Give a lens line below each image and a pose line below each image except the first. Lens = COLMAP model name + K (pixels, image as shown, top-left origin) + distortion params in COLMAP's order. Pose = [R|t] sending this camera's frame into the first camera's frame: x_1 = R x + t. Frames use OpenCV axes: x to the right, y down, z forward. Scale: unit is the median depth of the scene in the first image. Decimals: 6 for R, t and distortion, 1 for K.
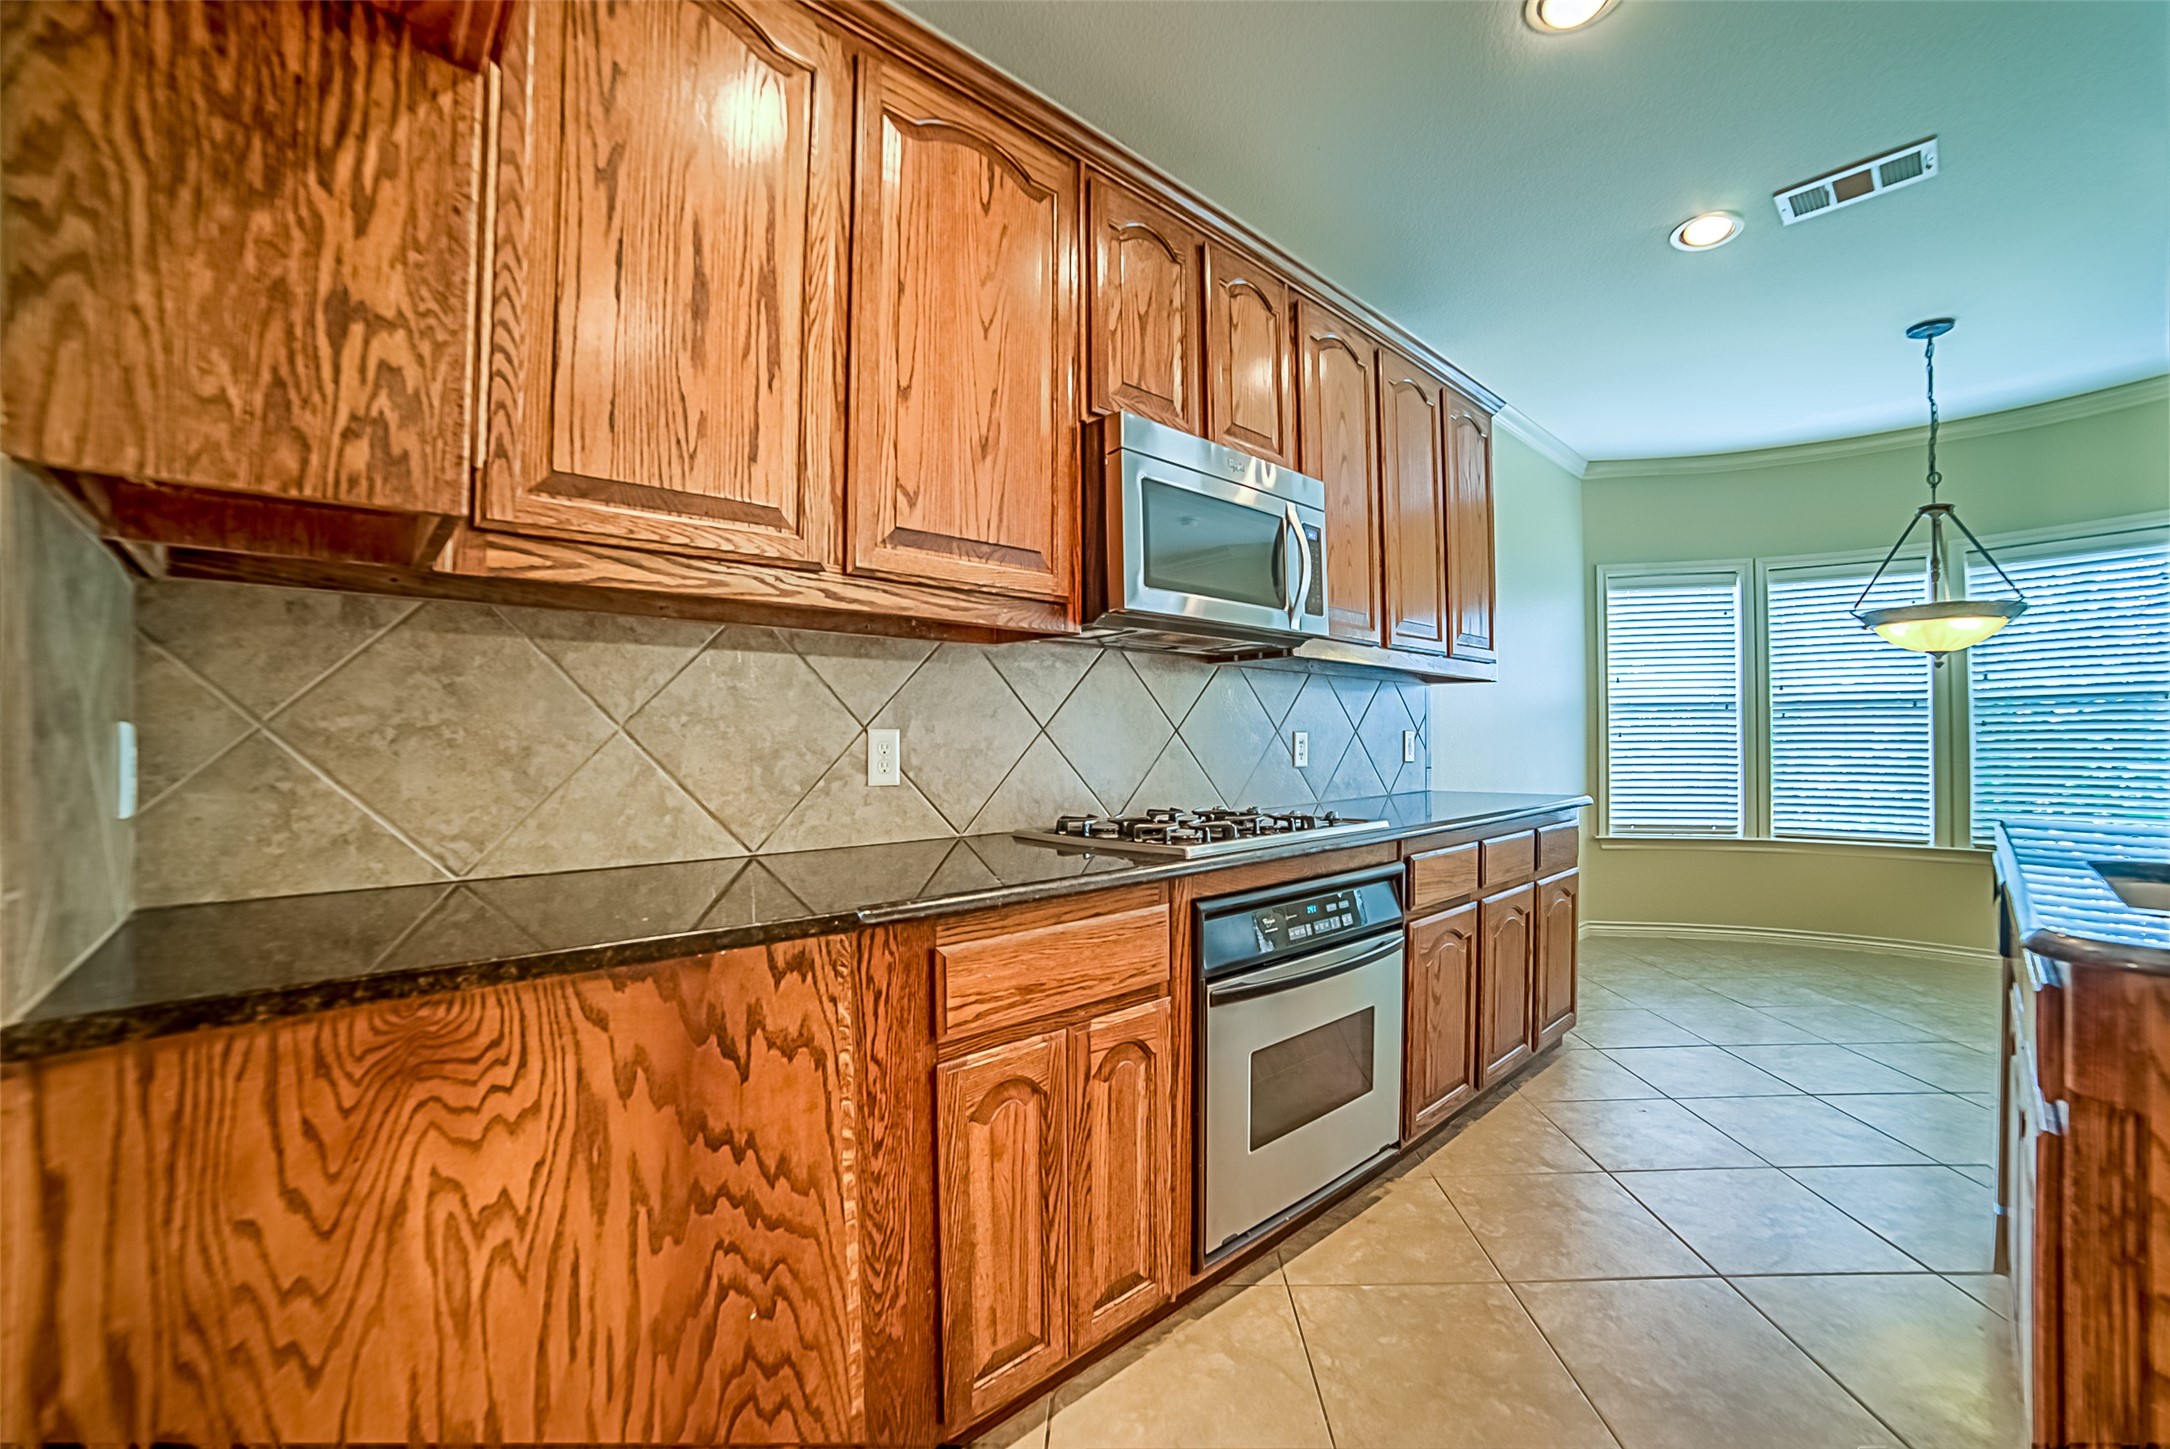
lens RADIAL K [[901.1, 0, 1081.2], [0, 901.1, 731.4], [0, 0, 1]] dist [-0.069690, 0.015089]
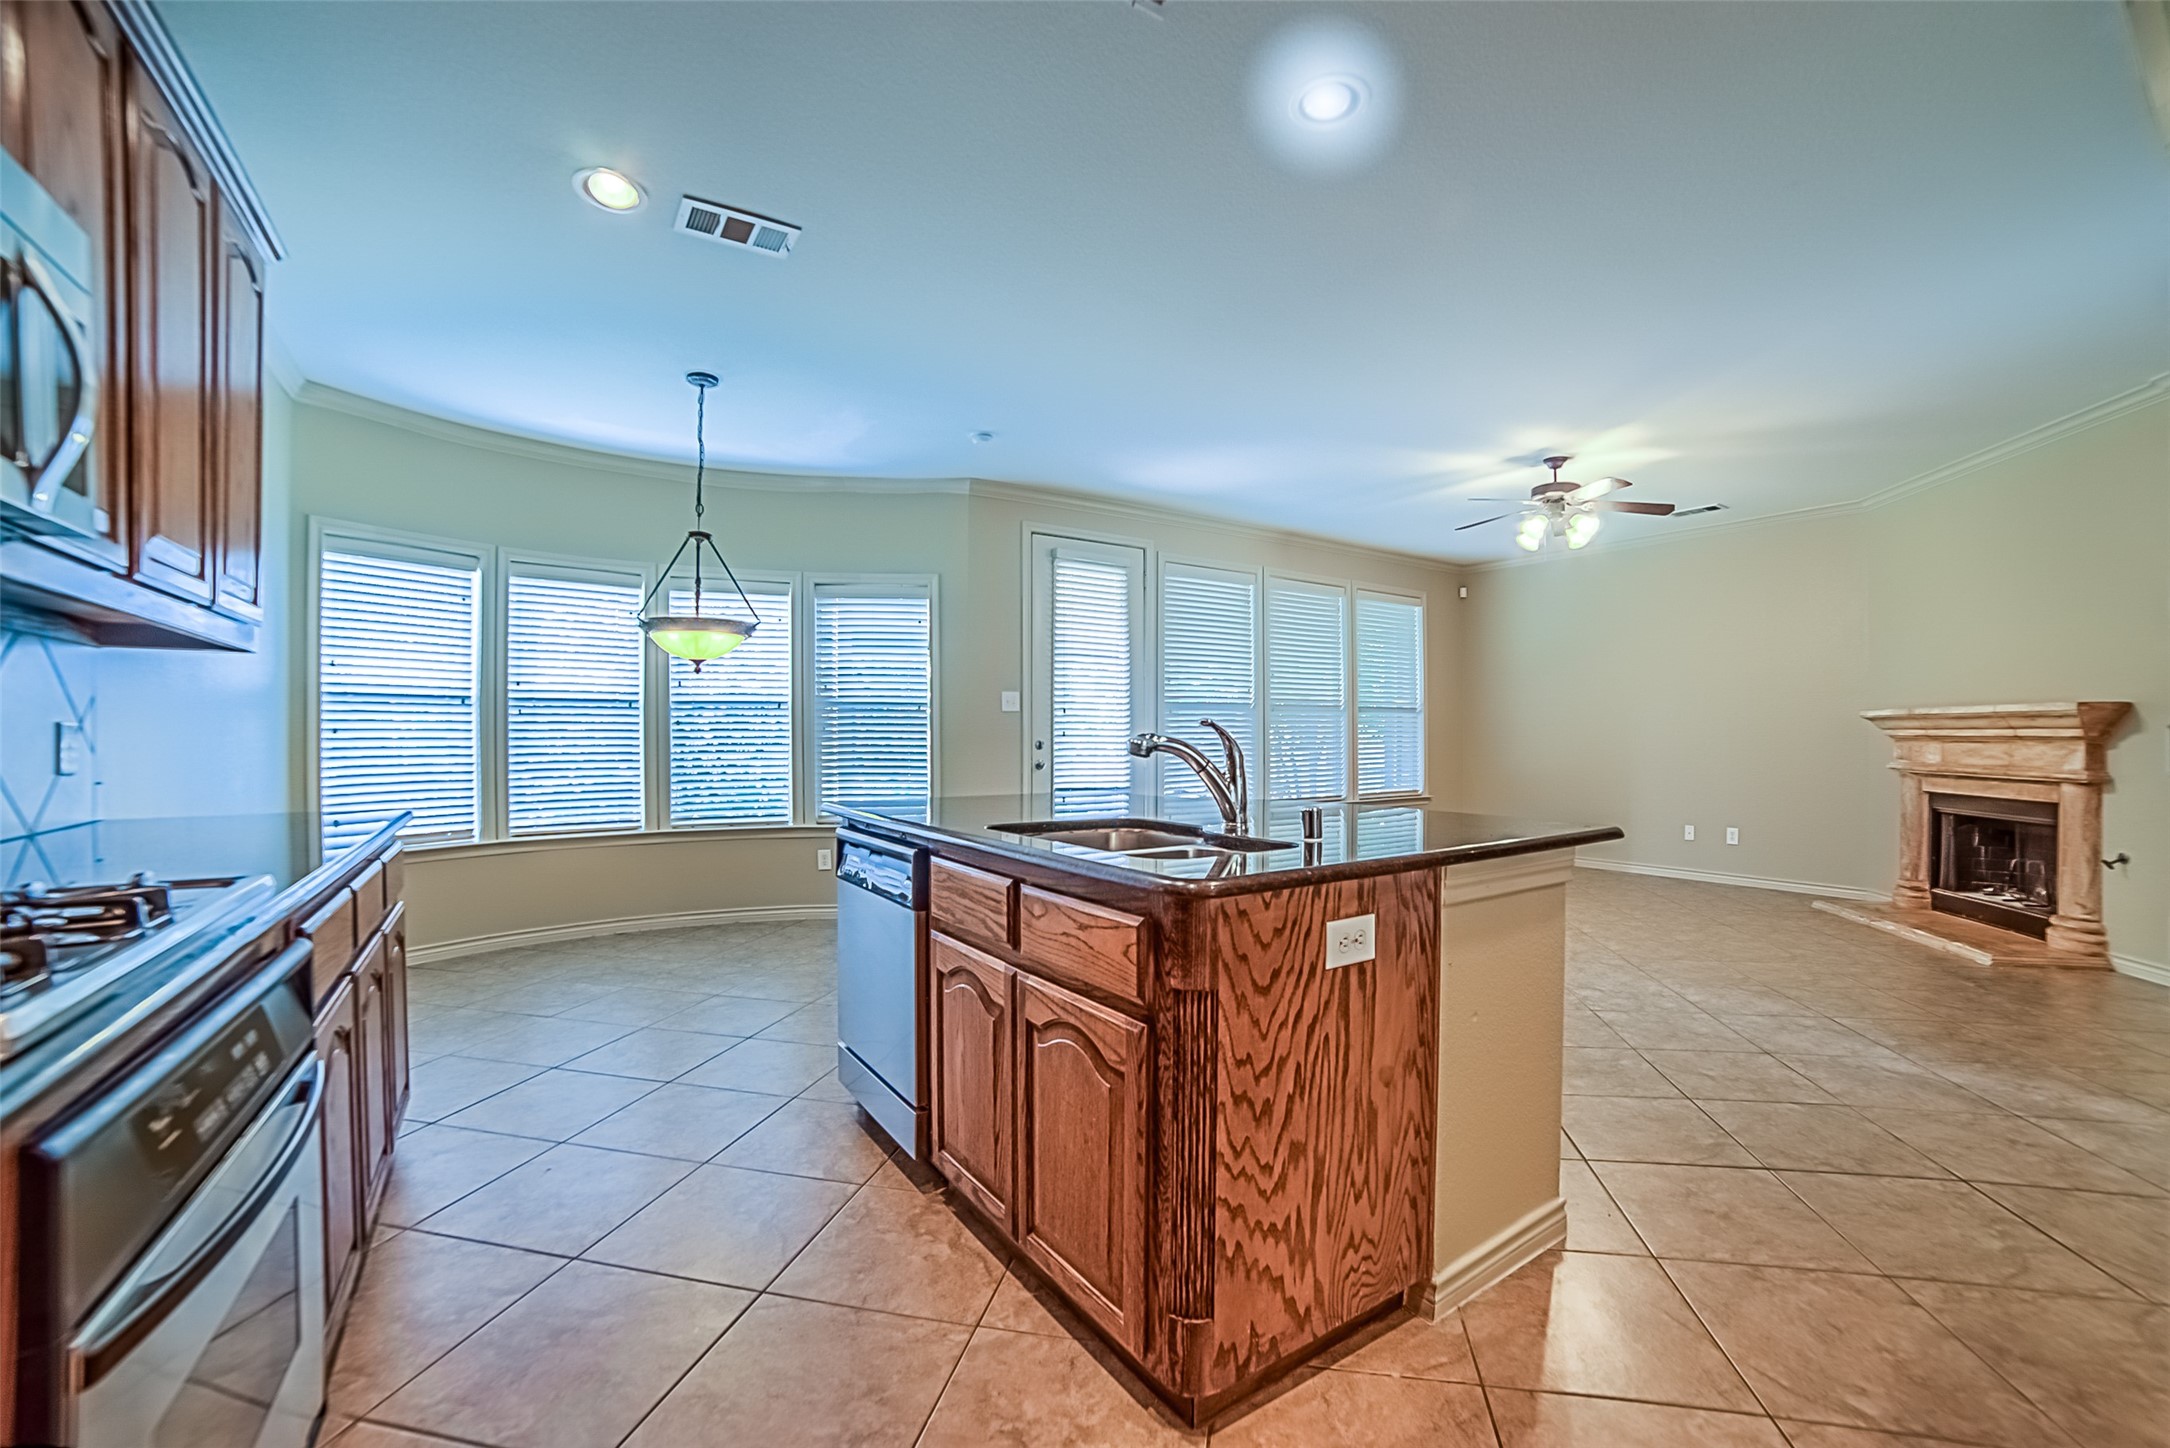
lens RADIAL K [[901.1, 0, 1096.6], [0, 901.1, 729.1], [0, 0, 1]] dist [-0.069690, 0.015089]
pose [[0.145739, 0.005199, 0.989309, -0.102152], [-0.006814, 0.999968, -0.004251, 0.000789], [-0.989300, -0.006122, 0.145770, 0.288319]]
